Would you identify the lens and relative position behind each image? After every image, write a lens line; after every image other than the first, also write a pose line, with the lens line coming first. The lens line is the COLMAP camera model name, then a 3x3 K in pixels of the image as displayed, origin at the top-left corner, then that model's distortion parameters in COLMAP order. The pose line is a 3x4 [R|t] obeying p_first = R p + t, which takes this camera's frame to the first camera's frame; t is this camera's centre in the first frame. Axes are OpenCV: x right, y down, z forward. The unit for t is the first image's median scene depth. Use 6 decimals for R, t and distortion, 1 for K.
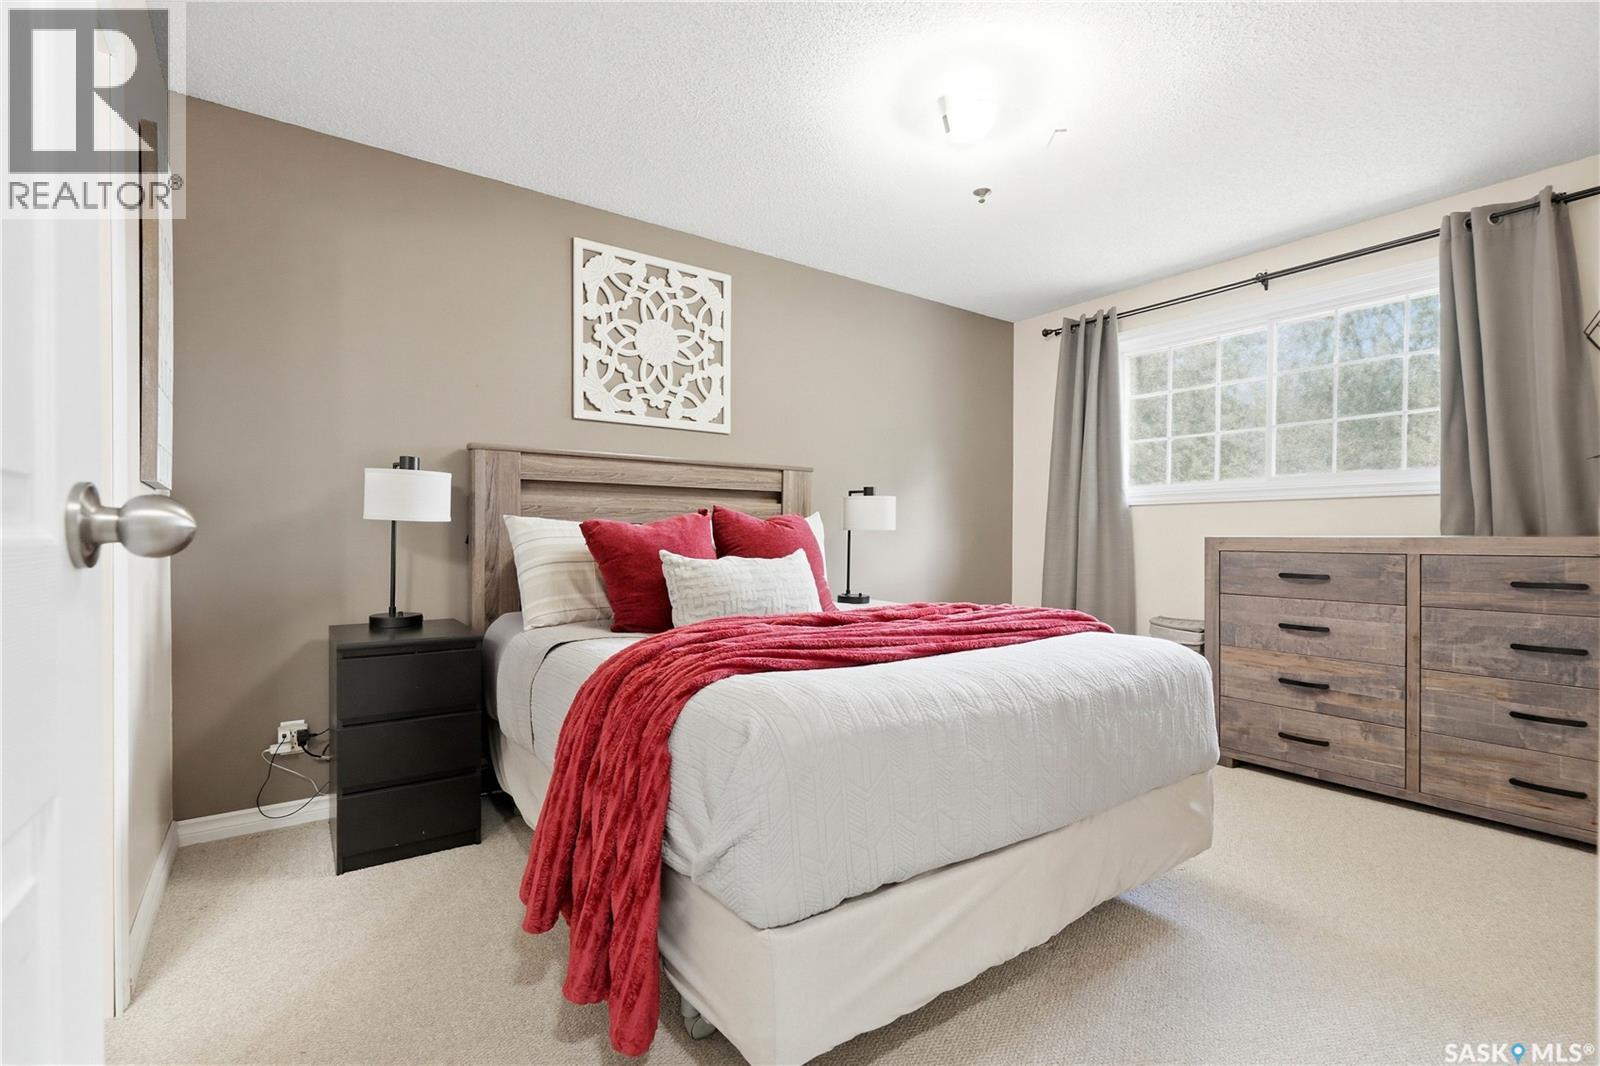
lens RADIAL K [[727.2, 0, 796.4], [0, 727.2, 539.6], [0, 0, 1]] dist [0.003086, 0.000983]
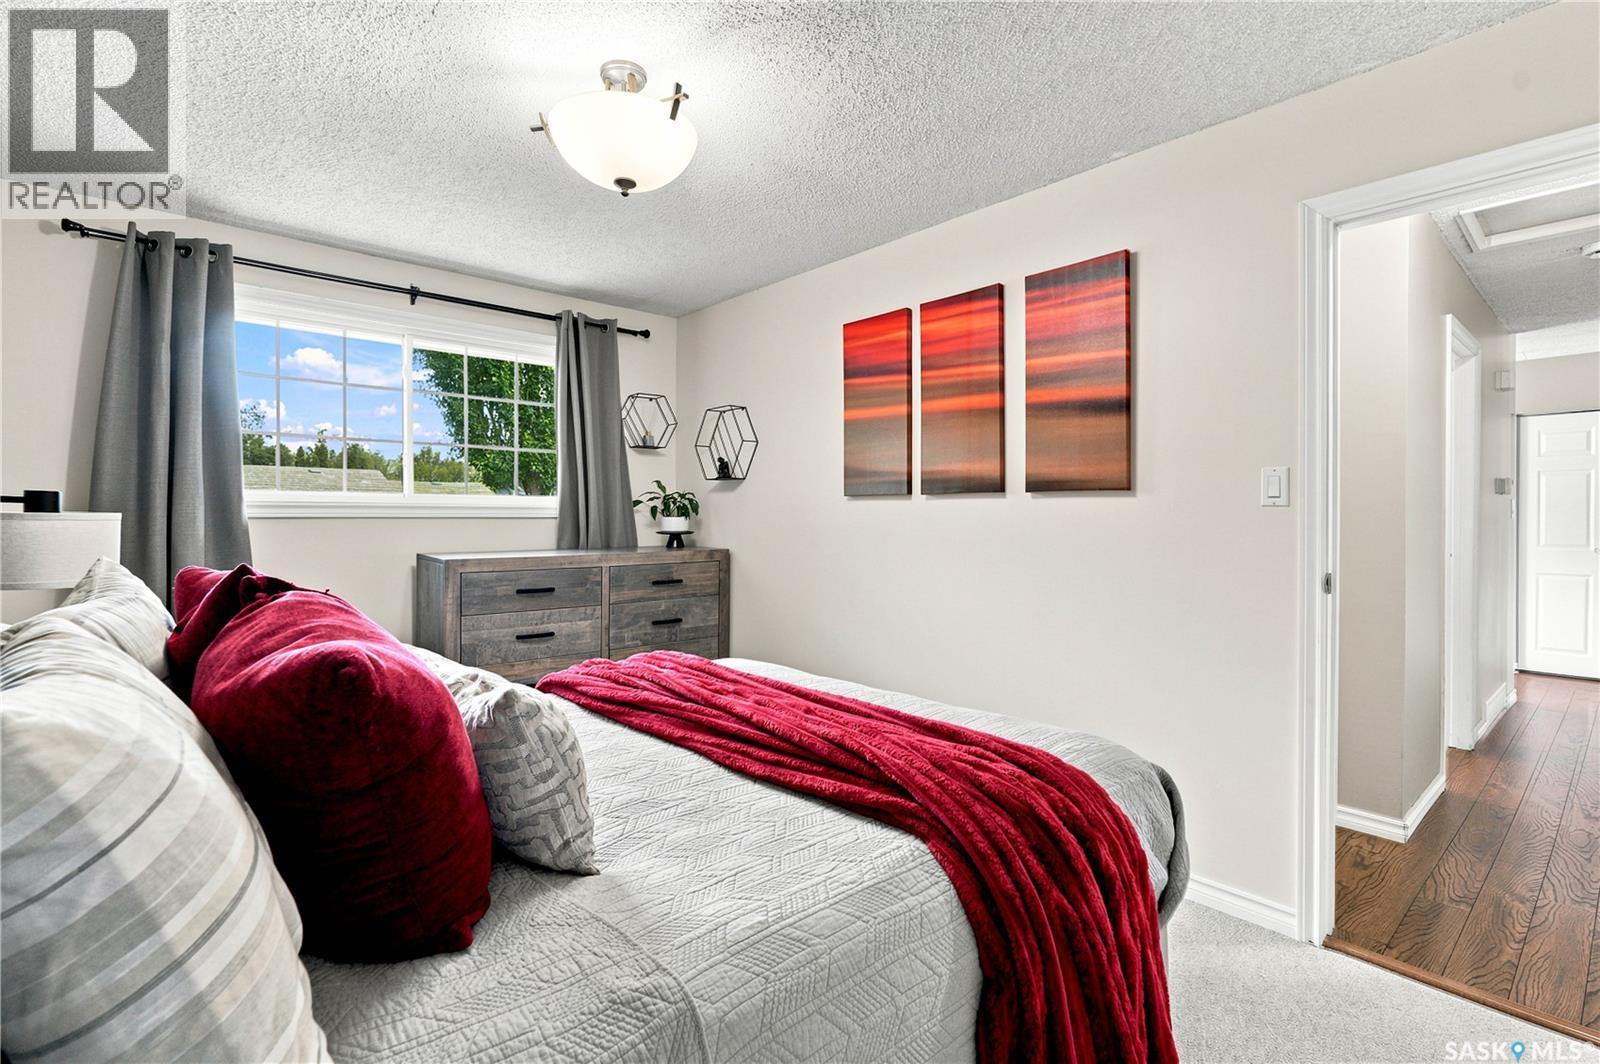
lens RADIAL K [[753.0, 0, 797.5], [0, 753.0, 513.2], [0, 0, 1]] dist [-0.001875, -0.000384]
pose [[-0.104750, -0.000698, 0.994498, -0.530383], [0.000853, 0.999999, 0.000792, -0.072931], [-0.994498, 0.000932, -0.104749, 0.727594]]
